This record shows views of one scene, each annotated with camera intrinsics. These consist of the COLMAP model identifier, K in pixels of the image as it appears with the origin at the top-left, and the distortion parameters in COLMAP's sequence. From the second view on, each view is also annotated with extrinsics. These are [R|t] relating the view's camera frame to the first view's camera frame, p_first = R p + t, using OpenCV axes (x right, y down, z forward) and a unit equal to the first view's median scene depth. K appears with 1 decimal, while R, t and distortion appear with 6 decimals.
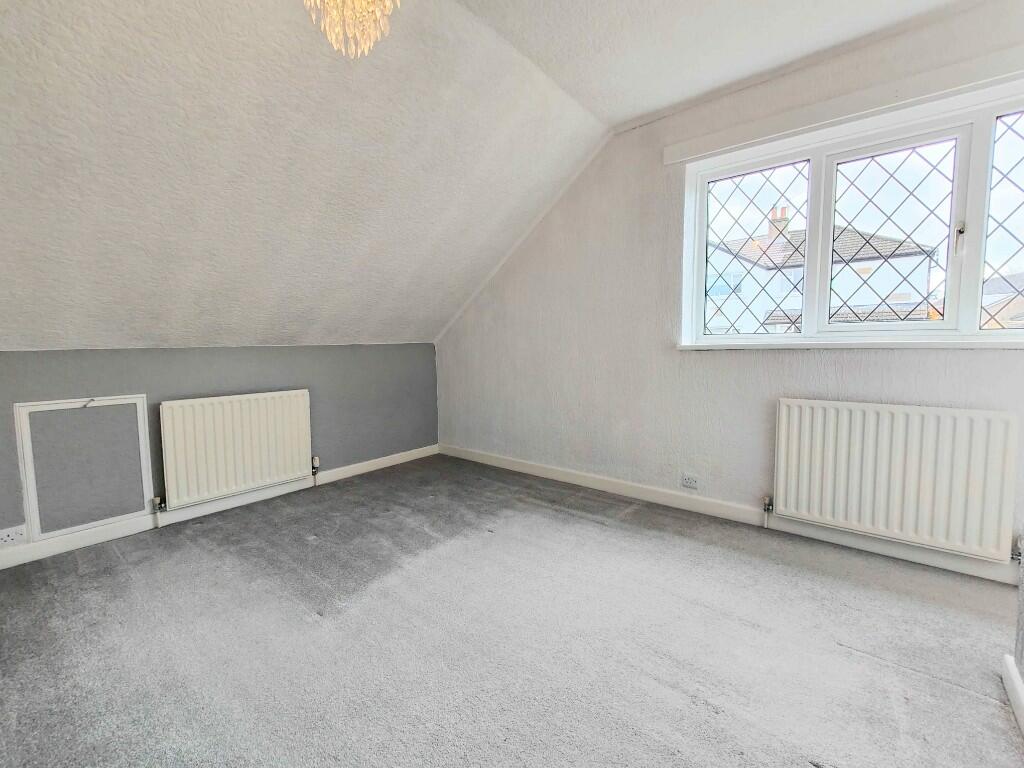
lens RADIAL K [[450.8, 0, 514.8], [0, 450.8, 383.8], [0, 0, 1]] dist [0.012553, -0.000736]
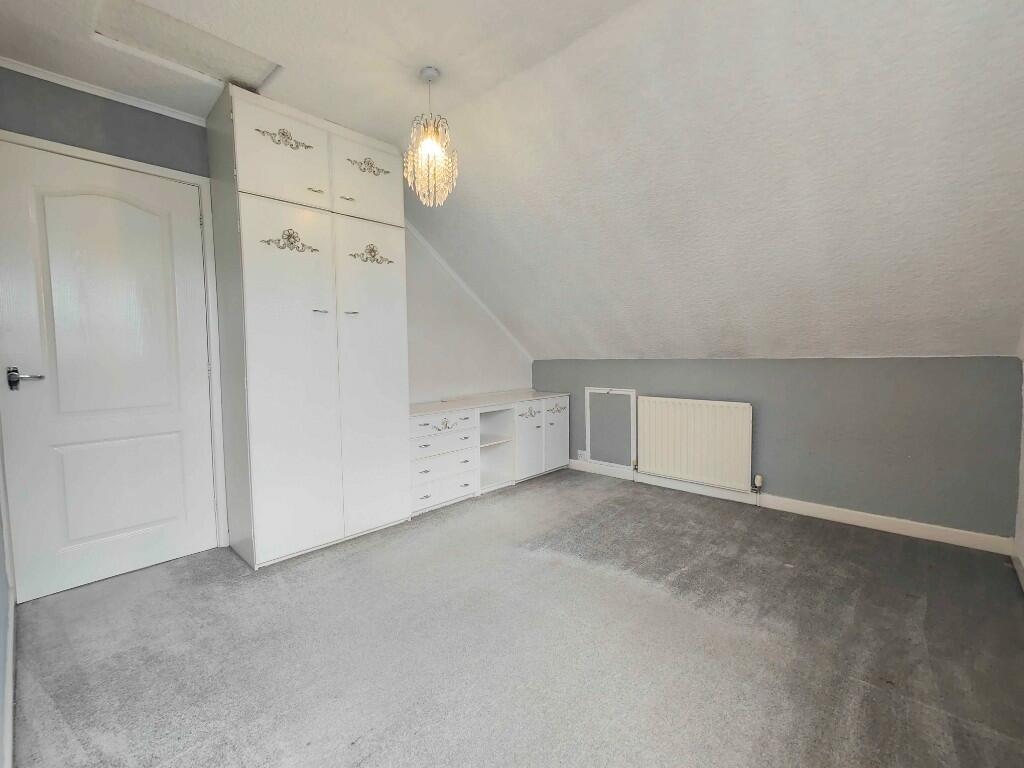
lens RADIAL K [[450.8, 0, 514.9], [0, 450.8, 378.9], [0, 0, 1]] dist [0.012553, -0.000736]
pose [[-0.048134, 0.071231, -0.996298, 0.632667], [-0.080969, 0.993893, 0.074971, -0.085531], [0.995554, 0.084278, -0.042072, 0.620769]]
